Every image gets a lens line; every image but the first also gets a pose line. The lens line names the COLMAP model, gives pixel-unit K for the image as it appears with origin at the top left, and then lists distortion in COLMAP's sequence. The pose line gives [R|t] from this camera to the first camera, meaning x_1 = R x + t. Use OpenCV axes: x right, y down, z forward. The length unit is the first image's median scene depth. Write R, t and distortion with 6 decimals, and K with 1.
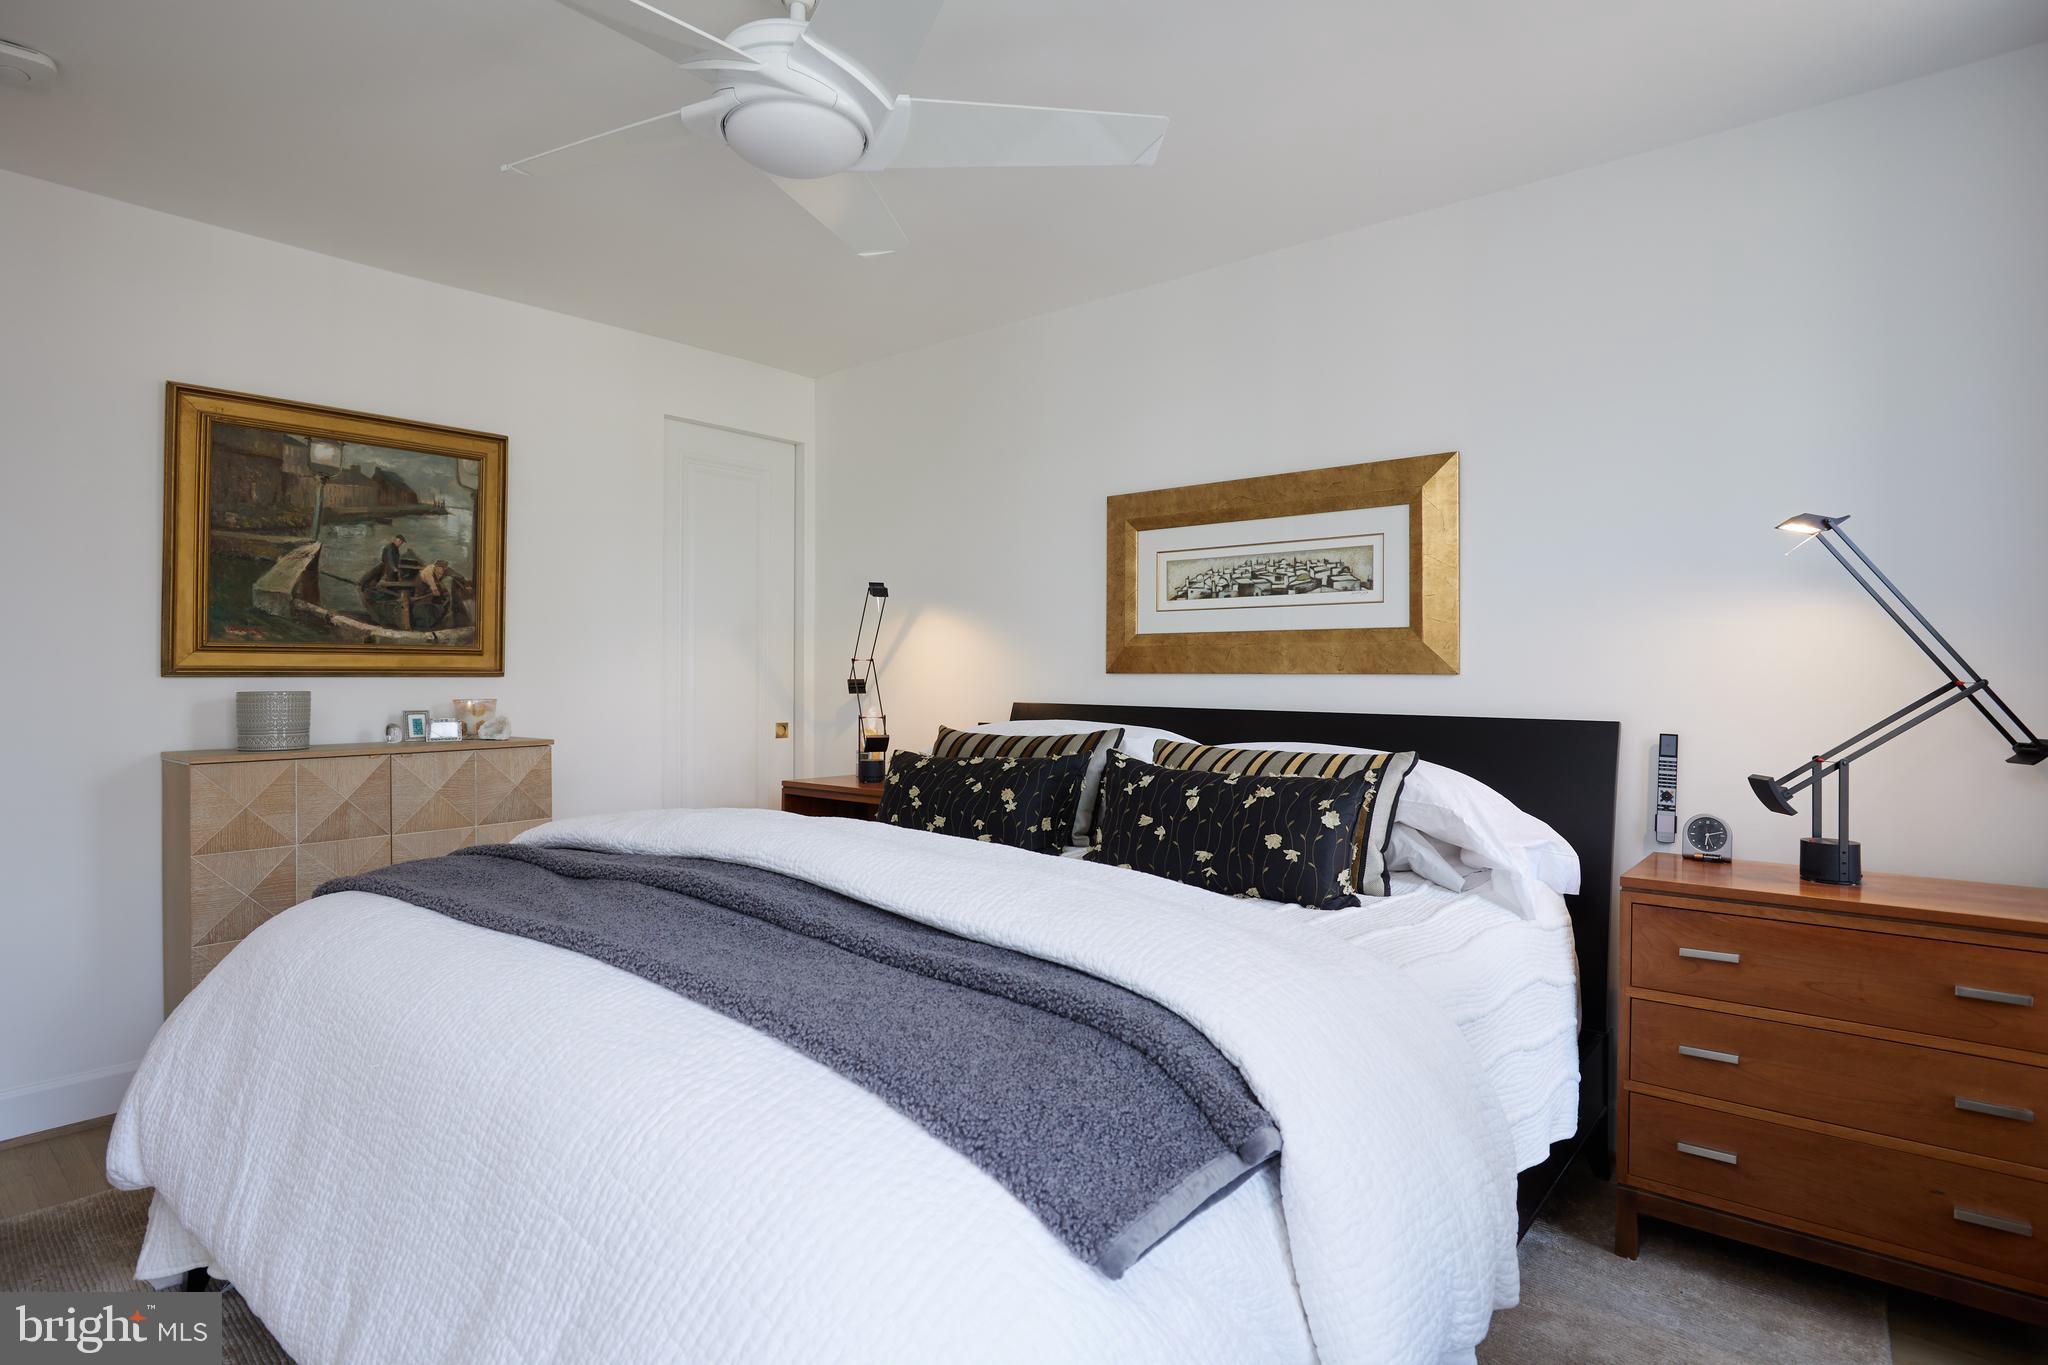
lens RADIAL K [[1050.8, 0, 1029.2], [0, 1050.8, 670.0], [0, 0, 1]] dist [-0.020799, 0.000487]
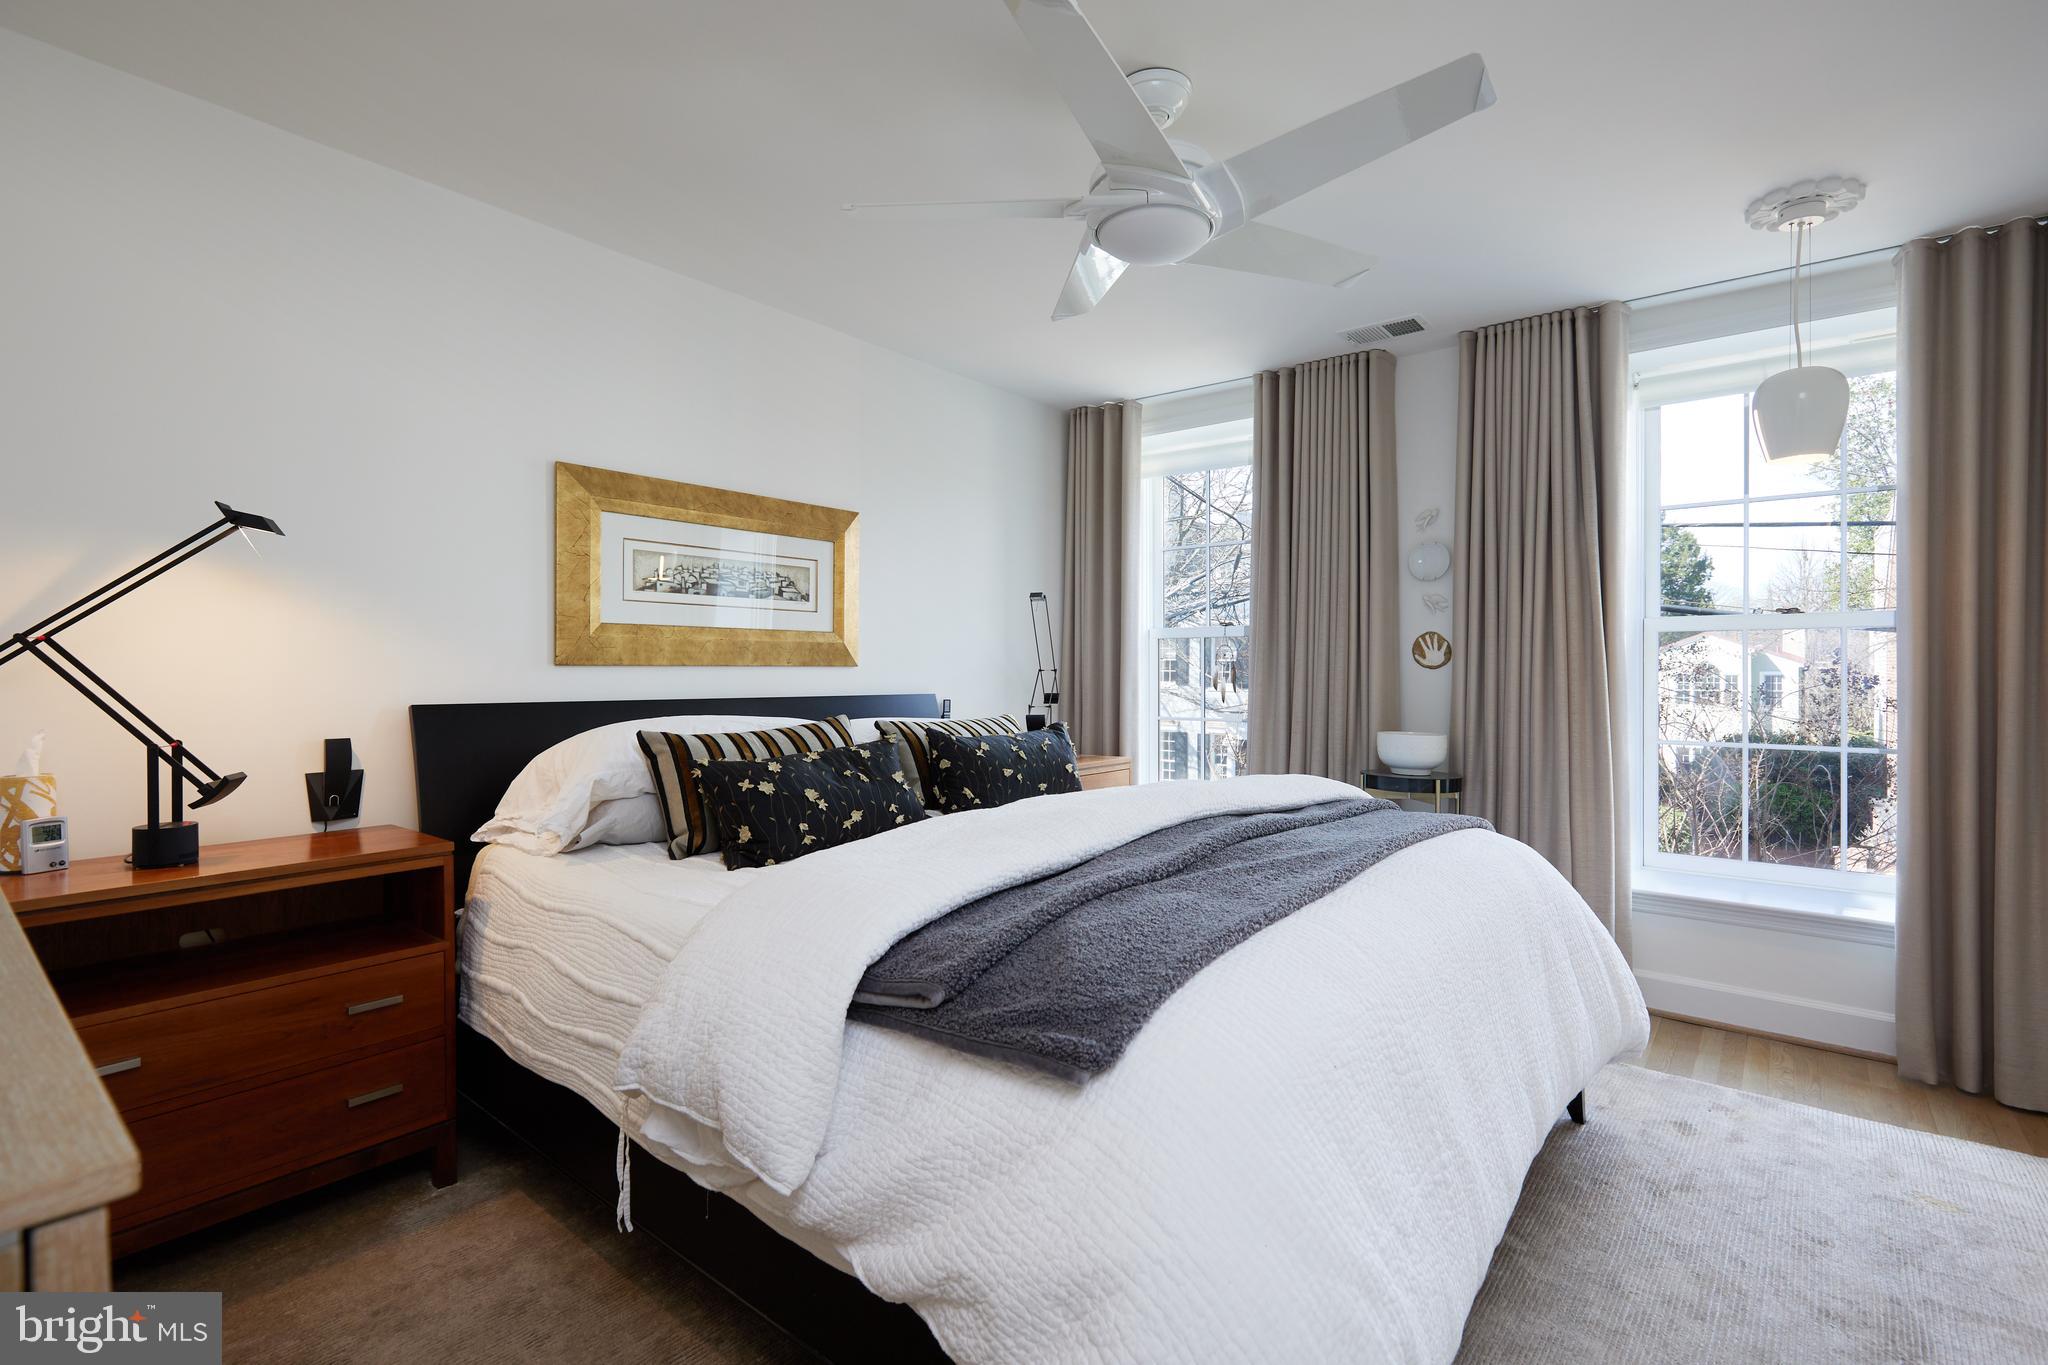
lens RADIAL K [[941.0, 0, 1030.3], [0, 941.0, 667.3], [0, 0, 1]] dist [0.001858, 0.000213]
pose [[-0.016006, -0.003007, 0.999867, -0.752278], [-0.007423, 0.999968, 0.002888, -0.001183], [-0.999844, -0.007376, -0.016028, 0.668107]]
